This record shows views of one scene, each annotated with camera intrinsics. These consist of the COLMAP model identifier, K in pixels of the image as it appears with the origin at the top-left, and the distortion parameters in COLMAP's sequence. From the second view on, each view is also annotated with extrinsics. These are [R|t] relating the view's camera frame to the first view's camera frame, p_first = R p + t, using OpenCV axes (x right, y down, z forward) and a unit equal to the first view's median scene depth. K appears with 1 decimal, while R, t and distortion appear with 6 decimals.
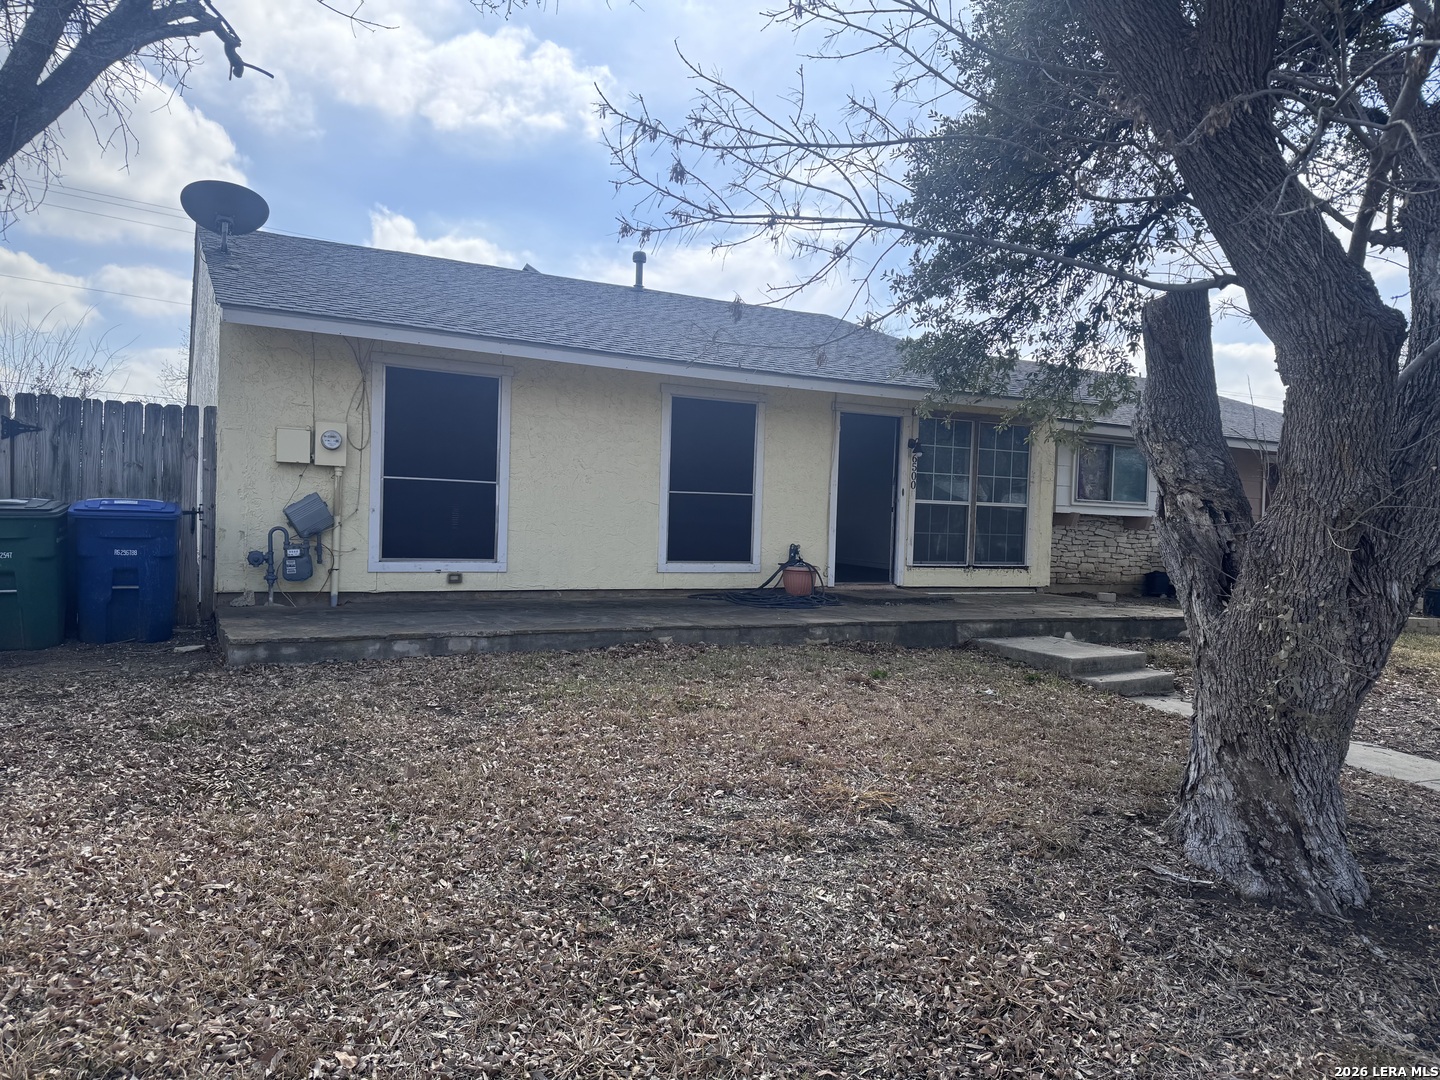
lens RADIAL K [[1041.3, 0, 743.2], [0, 1041.3, 537.6], [0, 0, 1]] dist [0.147630, -0.211410]
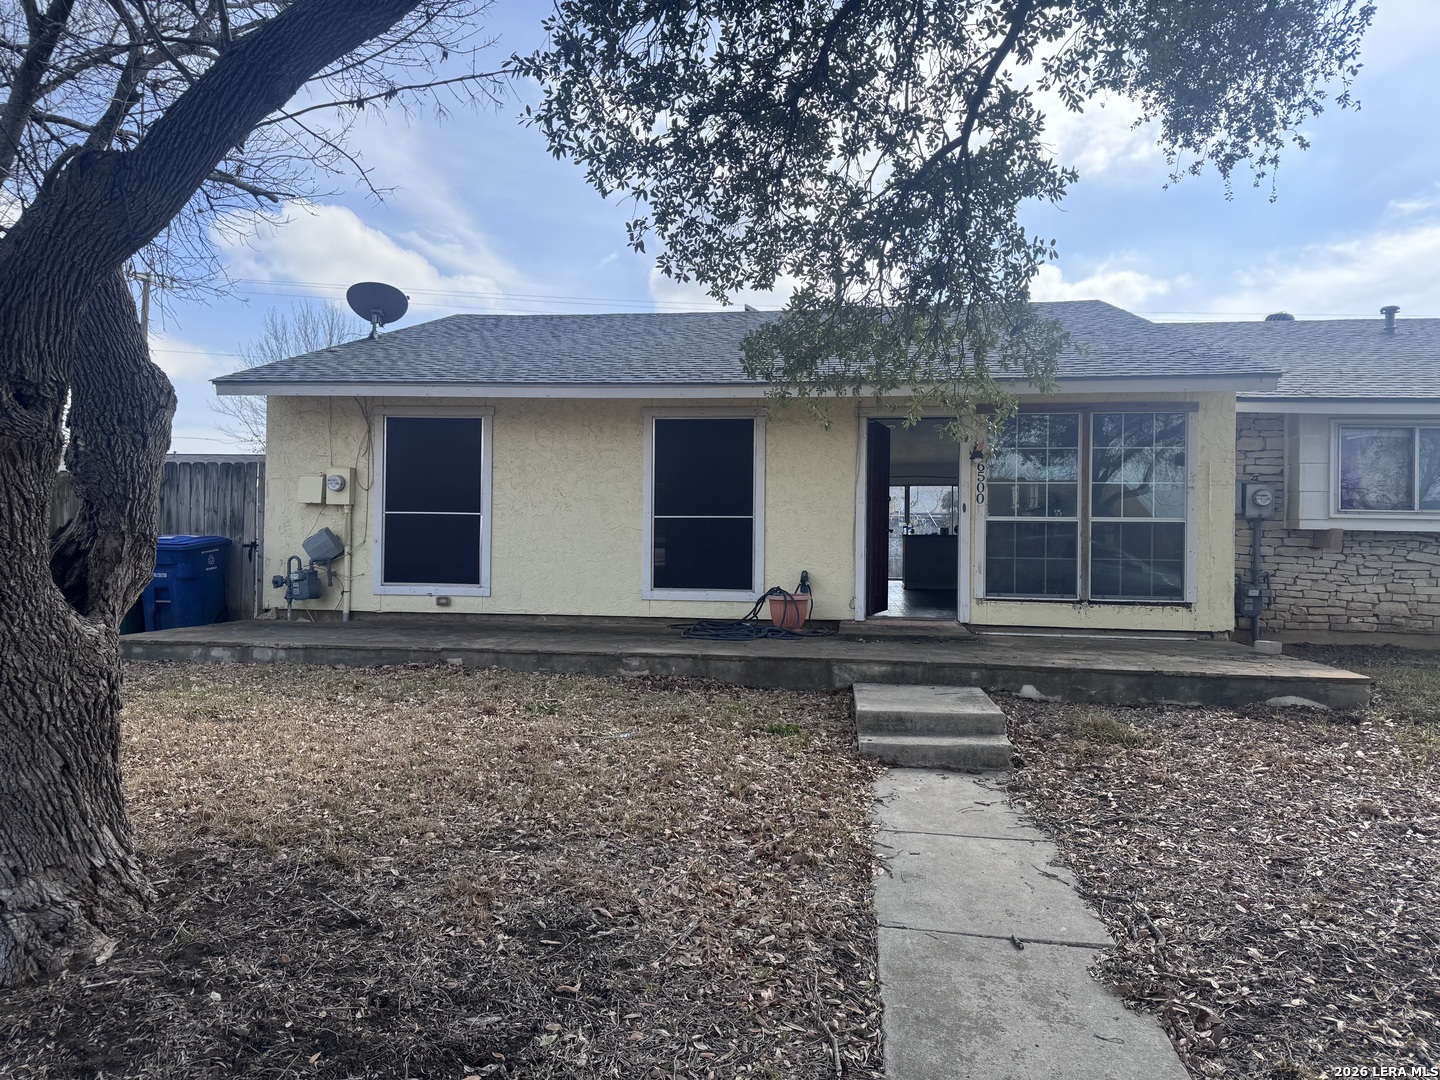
lens RADIAL K [[1041.3, 0, 743.2], [0, 1041.3, 537.6], [0, 0, 1]] dist [0.147630, -0.211410]
pose [[0.792508, -0.025767, -0.609316, 0.643130], [-0.000859, 0.999059, -0.043366, 0.019410], [0.609860, 0.034891, 0.791740, 0.305864]]
